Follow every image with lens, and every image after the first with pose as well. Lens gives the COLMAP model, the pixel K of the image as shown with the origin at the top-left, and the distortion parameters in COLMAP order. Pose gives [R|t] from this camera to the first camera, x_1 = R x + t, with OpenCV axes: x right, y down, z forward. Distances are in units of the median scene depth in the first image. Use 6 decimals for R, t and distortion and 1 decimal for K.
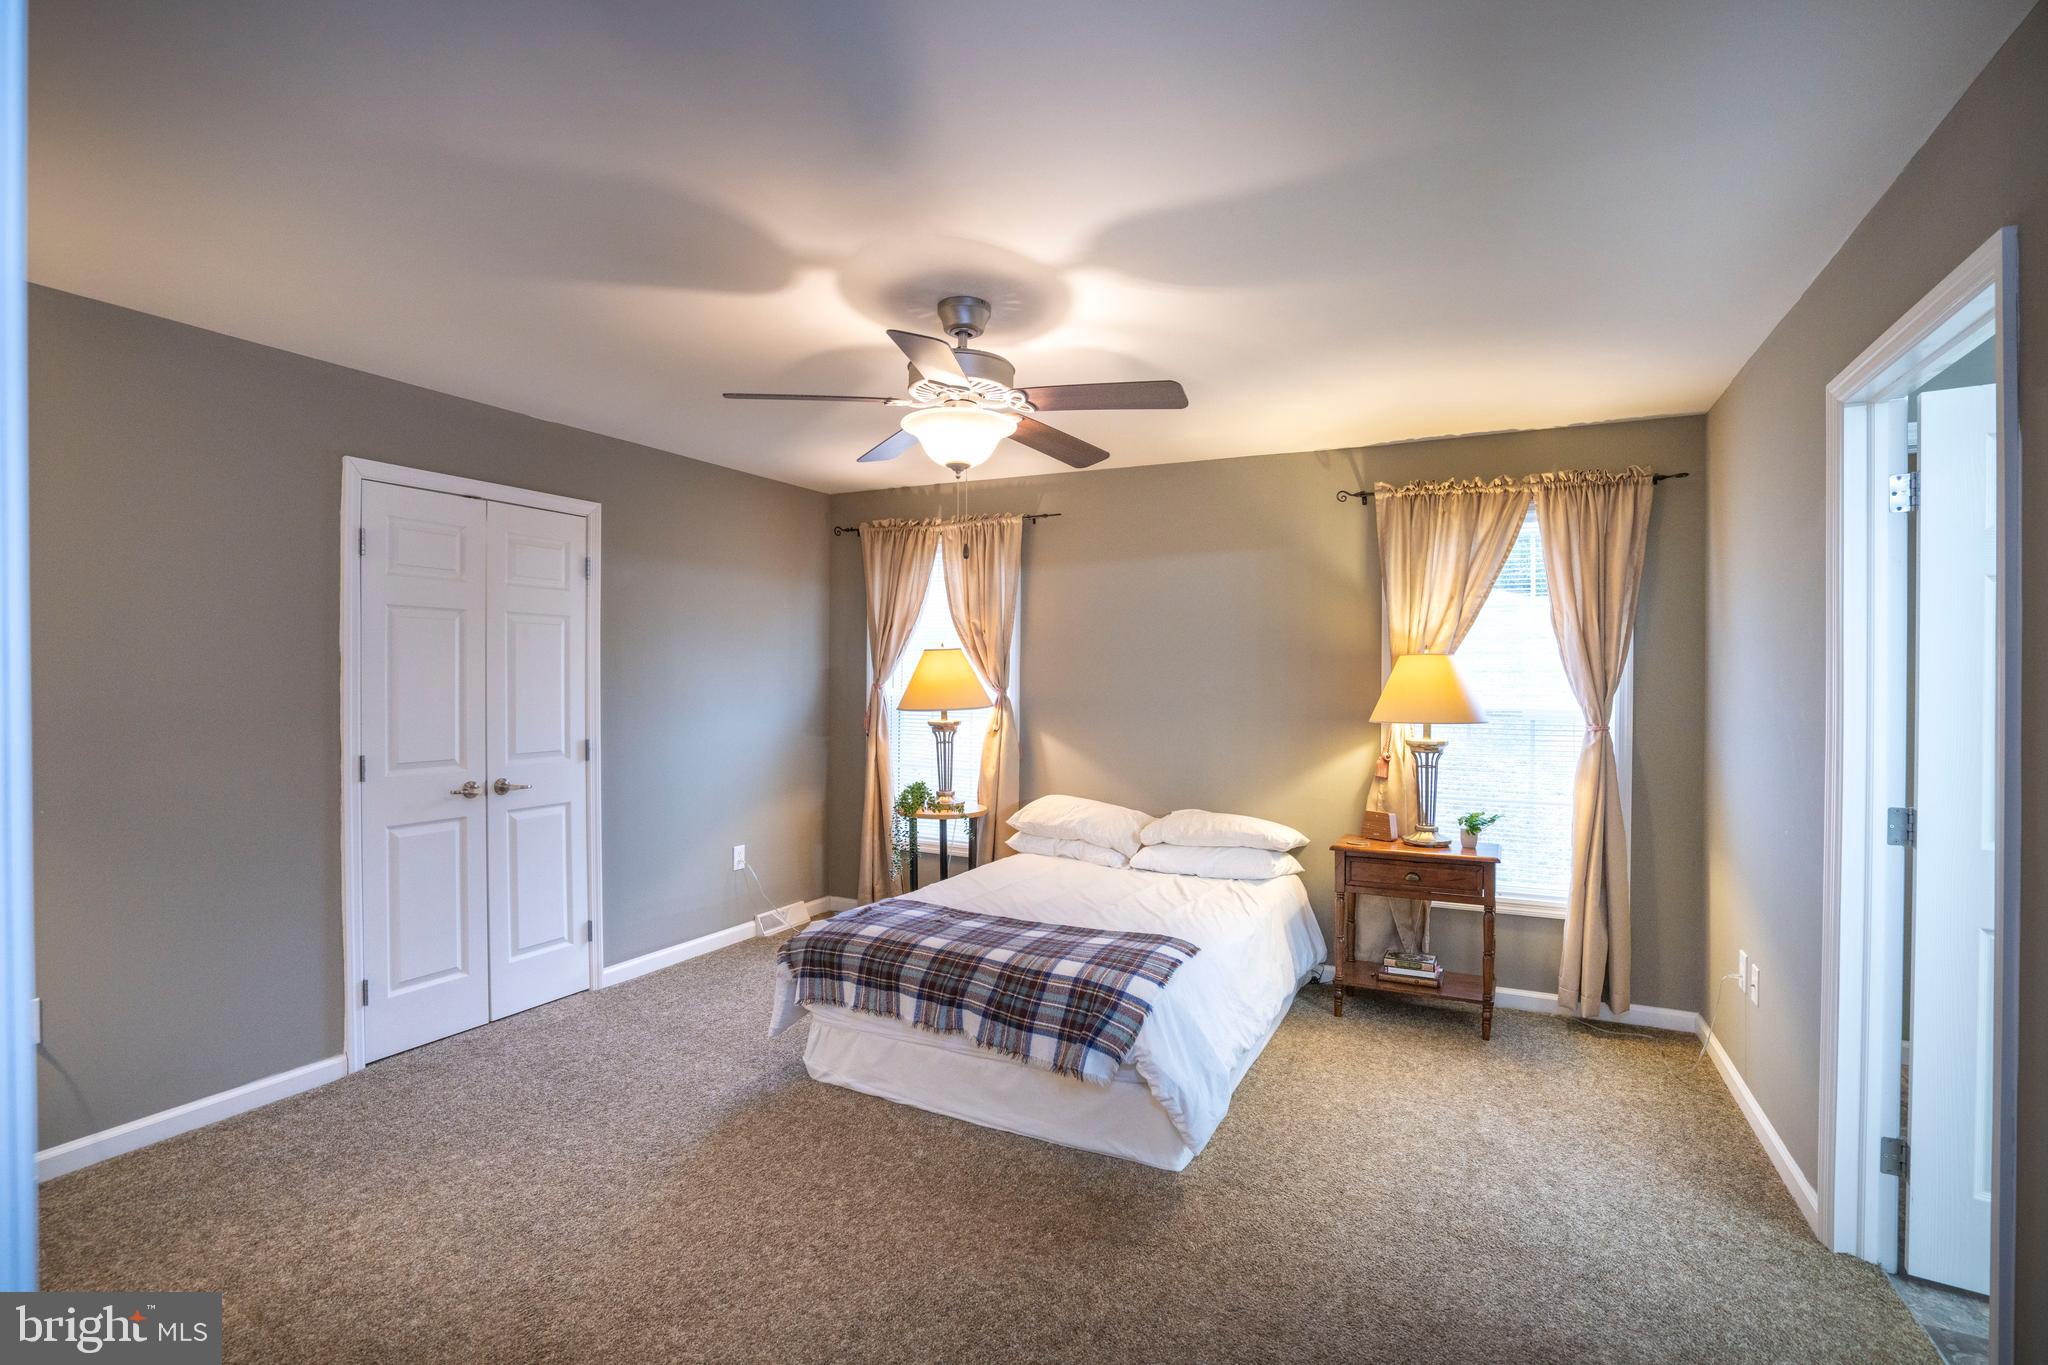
lens RADIAL K [[942.5, 0, 1018.6], [0, 942.5, 685.0], [0, 0, 1]] dist [-0.070950, 0.029909]
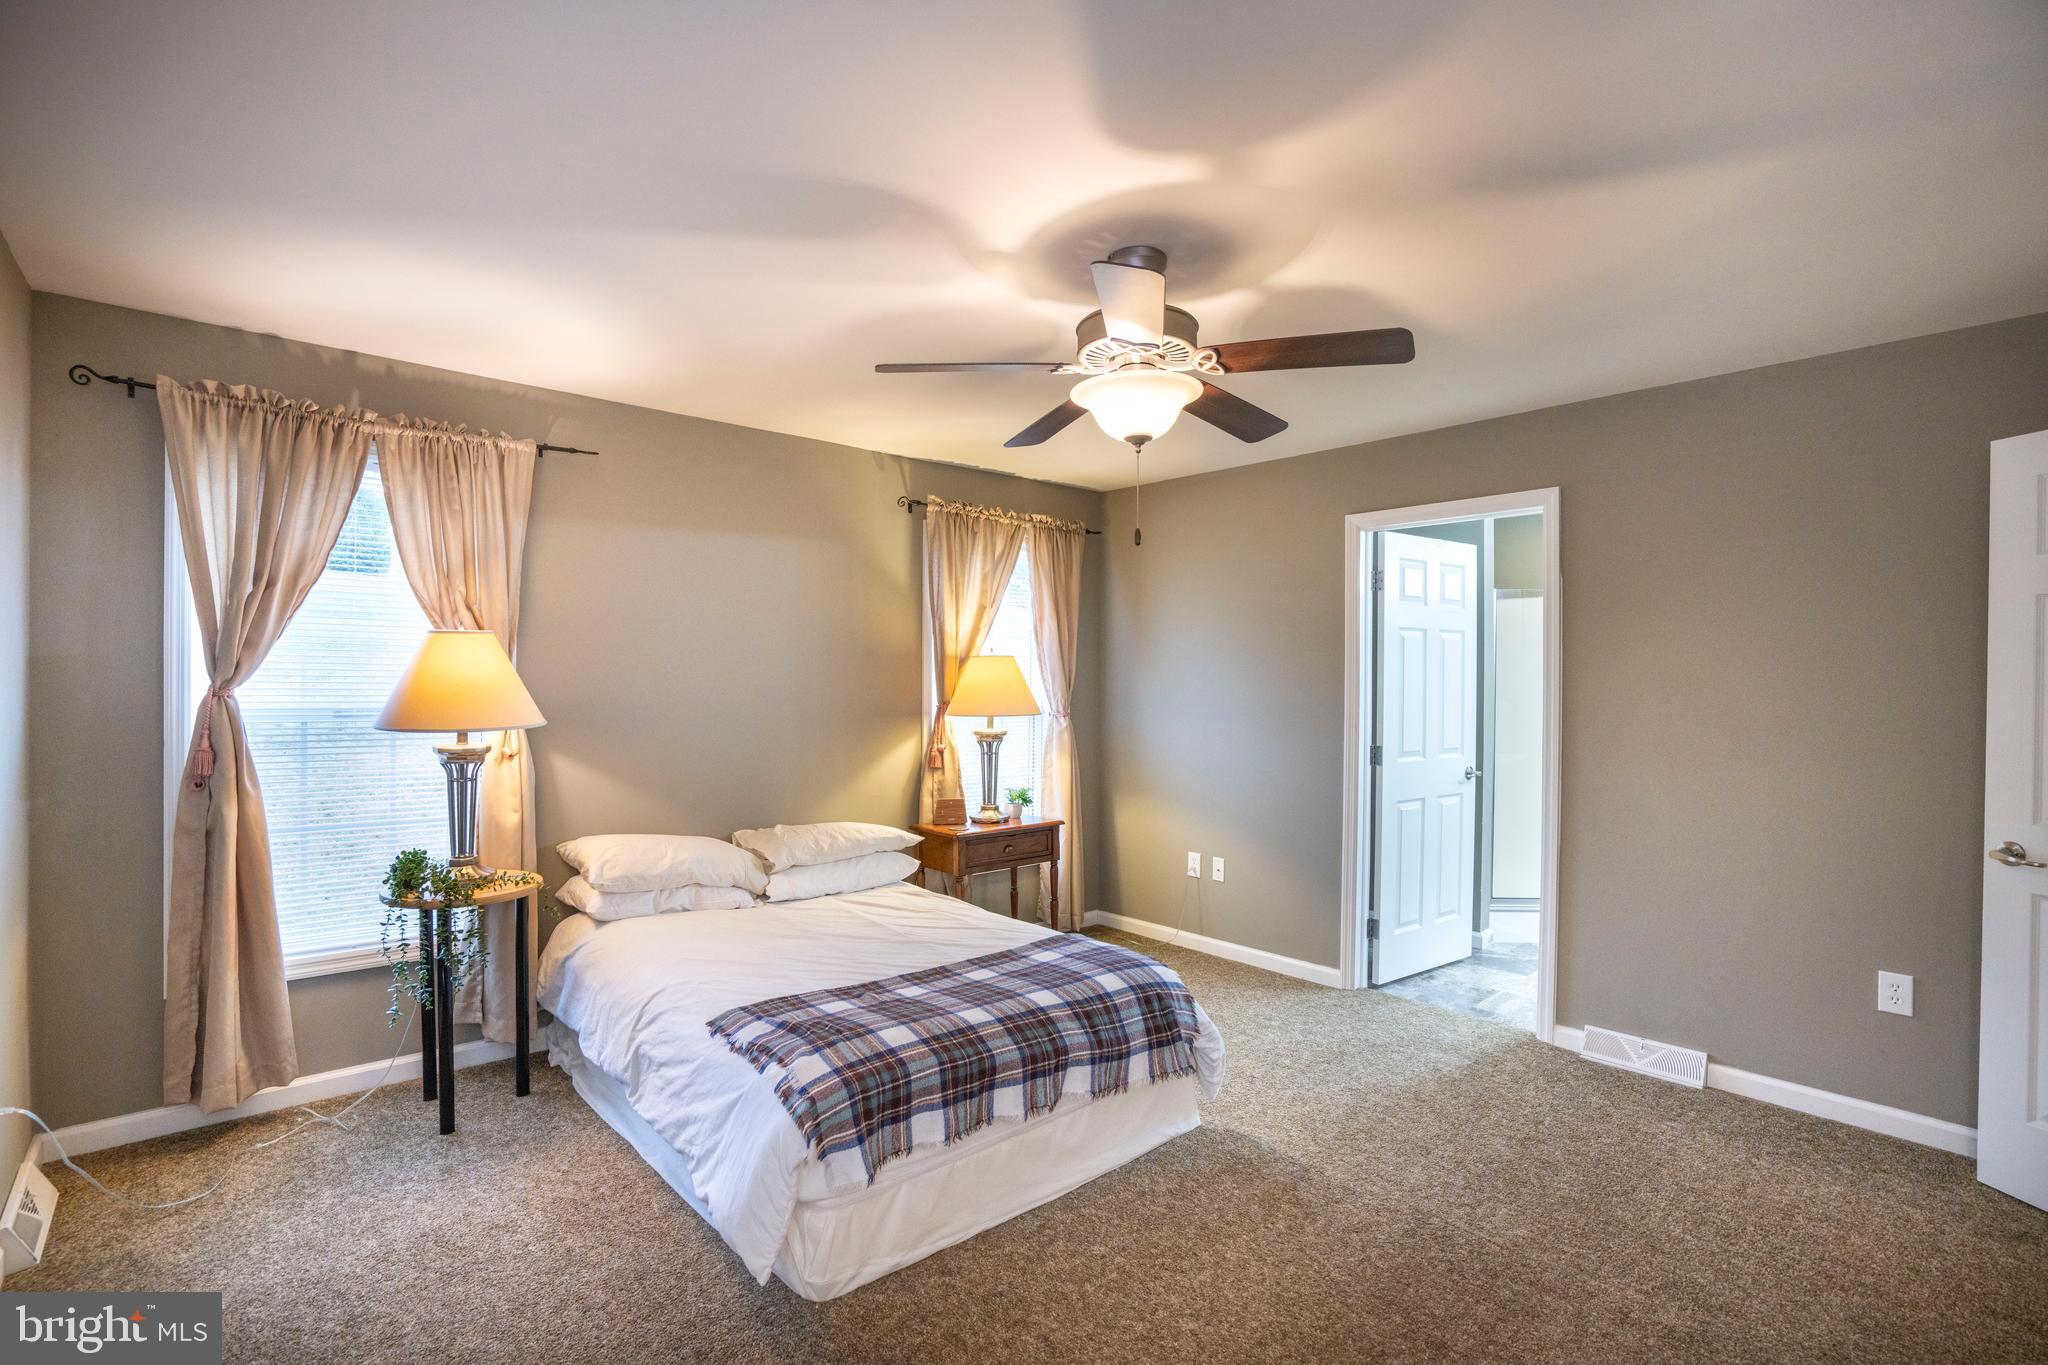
lens RADIAL K [[942.5, 0, 1018.6], [0, 942.5, 685.0], [0, 0, 1]] dist [-0.070950, 0.029909]
pose [[0.382974, -0.008074, 0.923724, -0.605397], [0.005965, 0.999963, 0.006268, -0.004060], [-0.923740, 0.003110, 0.383008, 0.509243]]
